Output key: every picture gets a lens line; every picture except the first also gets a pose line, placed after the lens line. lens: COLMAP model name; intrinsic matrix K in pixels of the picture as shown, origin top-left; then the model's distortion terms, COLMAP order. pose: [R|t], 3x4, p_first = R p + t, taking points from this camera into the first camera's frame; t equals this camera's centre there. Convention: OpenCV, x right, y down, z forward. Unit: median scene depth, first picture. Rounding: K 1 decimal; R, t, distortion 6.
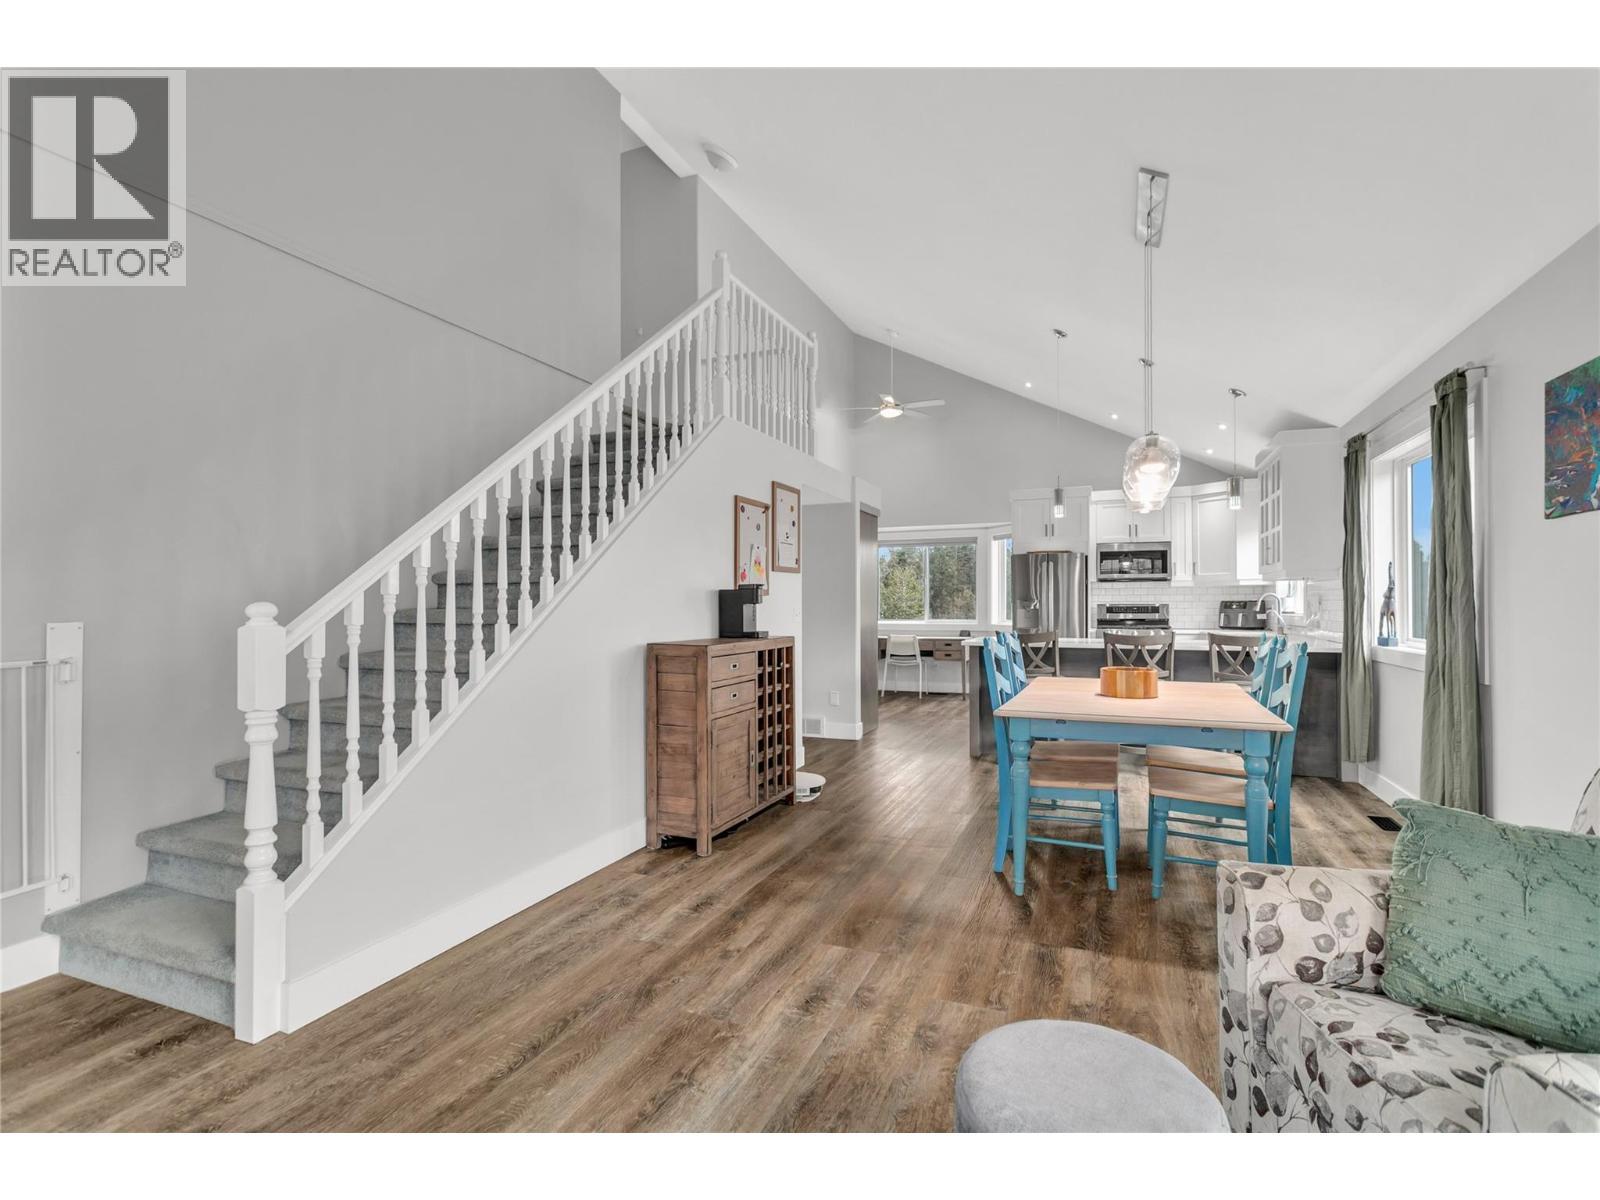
lens RADIAL K [[765.6, 0, 796.5], [0, 765.6, 600.9], [0, 0, 1]] dist [0.000296, 0.003538]
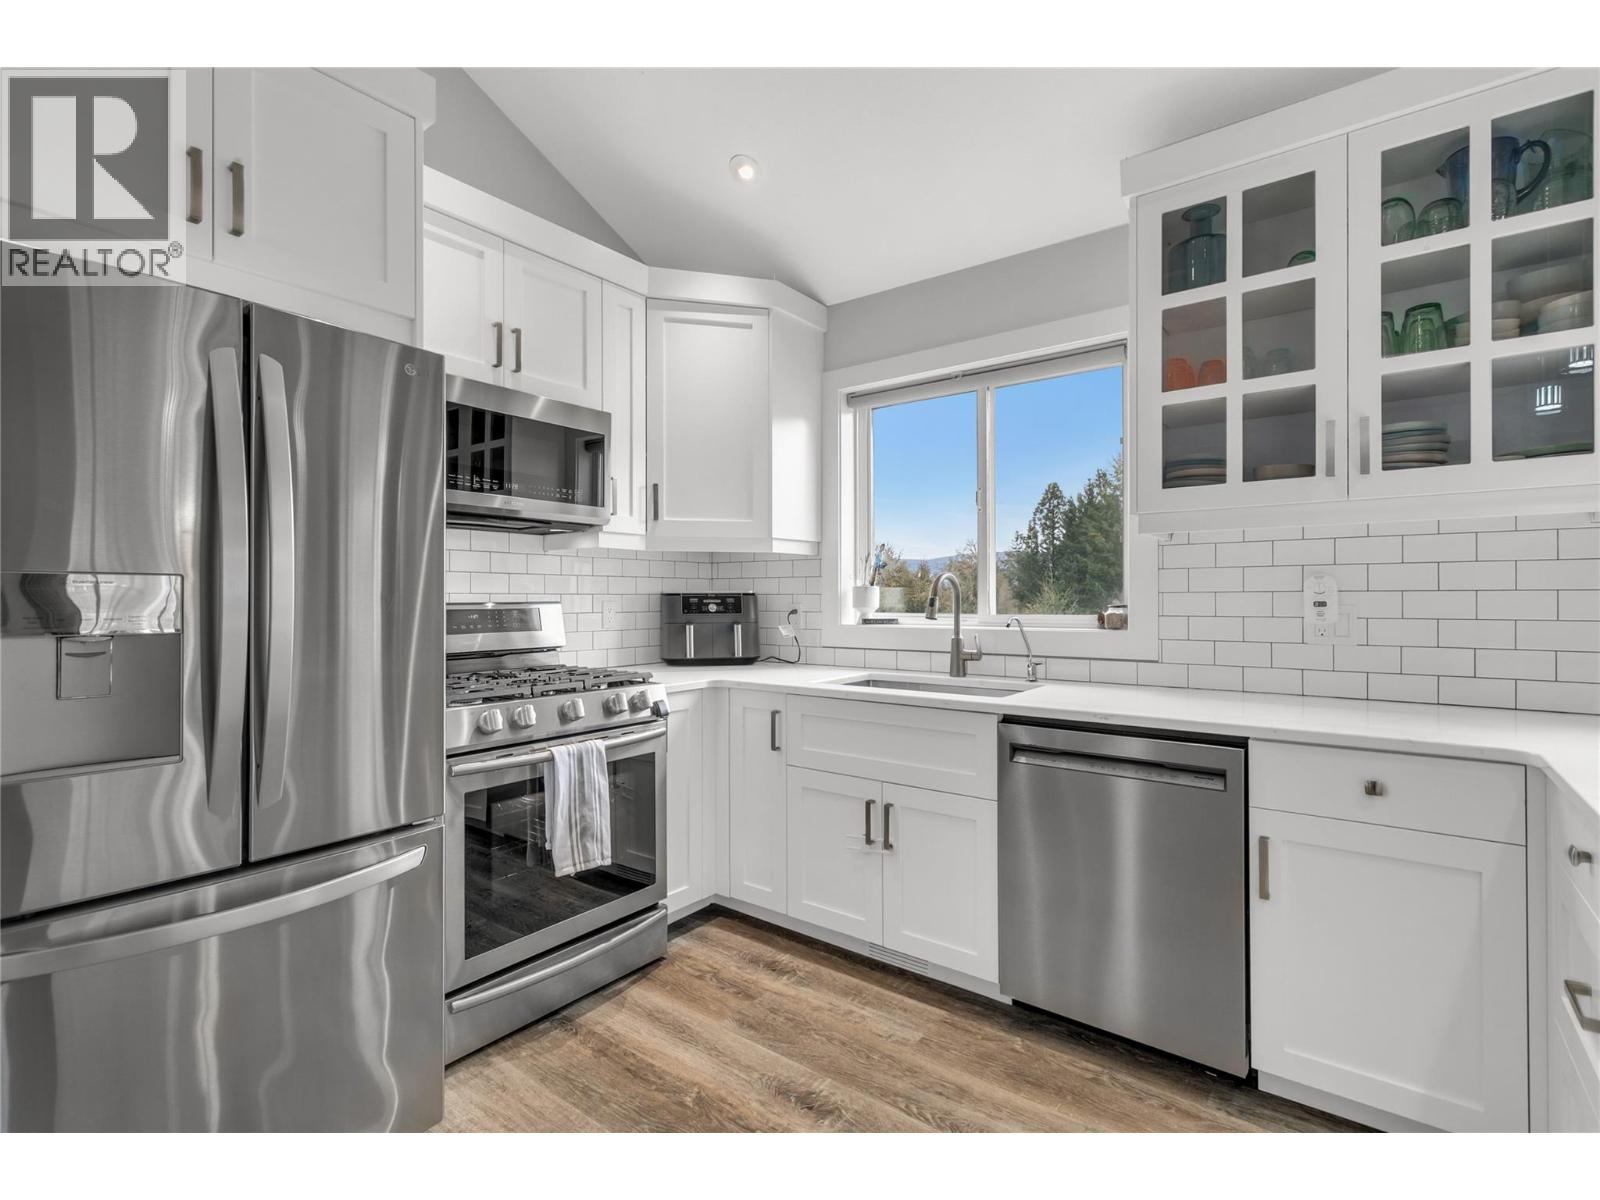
lens RADIAL K [[765.6, 0, 792.1], [0, 765.6, 594.6], [0, 0, 1]] dist [0.000296, 0.003538]
pose [[0.271980, 0.005039, 0.962290, 0.198569], [-0.006635, 0.999972, -0.003361, 0.001488], [-0.962280, -0.005471, 0.272006, 0.836670]]
